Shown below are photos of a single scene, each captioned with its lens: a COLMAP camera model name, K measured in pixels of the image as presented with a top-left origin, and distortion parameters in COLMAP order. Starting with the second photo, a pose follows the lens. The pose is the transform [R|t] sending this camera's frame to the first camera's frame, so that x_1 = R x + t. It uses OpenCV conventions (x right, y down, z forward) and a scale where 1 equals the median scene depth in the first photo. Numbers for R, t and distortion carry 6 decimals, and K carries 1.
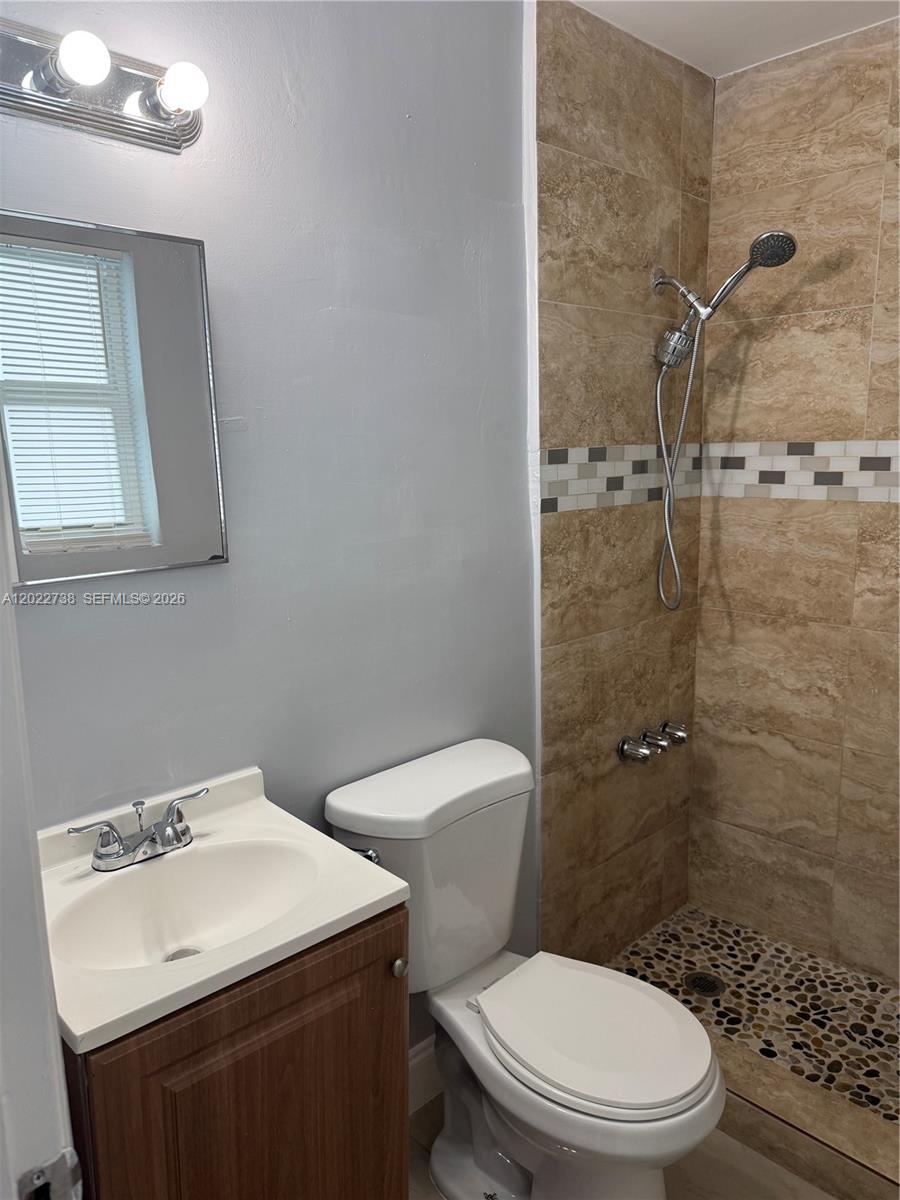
lens RADIAL K [[852.8, 0, 449.9], [0, 852.8, 607.0], [0, 0, 1]] dist [0.064377, -0.120667]
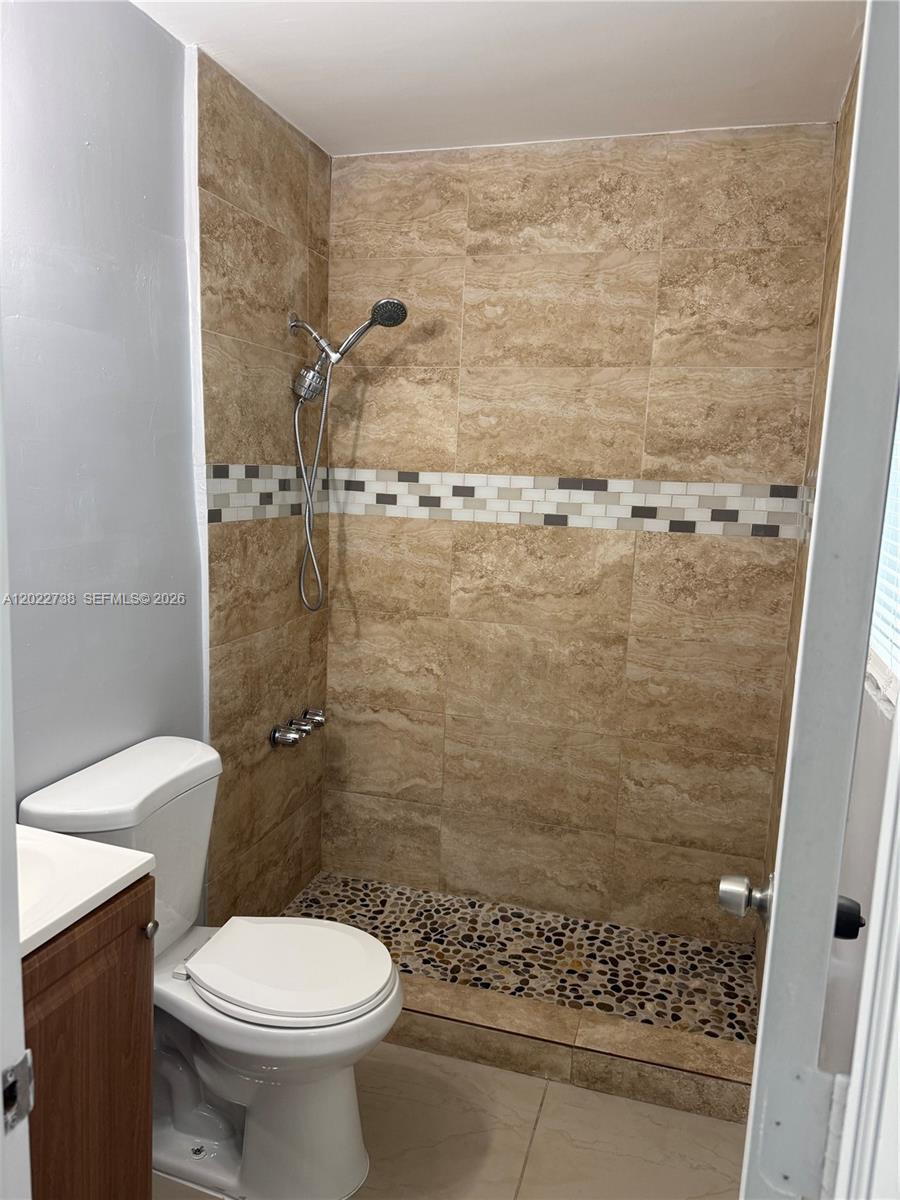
lens RADIAL K [[864.7, 0, 452.2], [0, 864.7, 614.2], [0, 0, 1]] dist [0.142293, -0.285669]
pose [[0.860314, -0.034330, 0.508607, -0.180236], [0.041805, 0.999120, -0.003274, 0.020996], [-0.508047, 0.024078, 0.860993, -0.105842]]
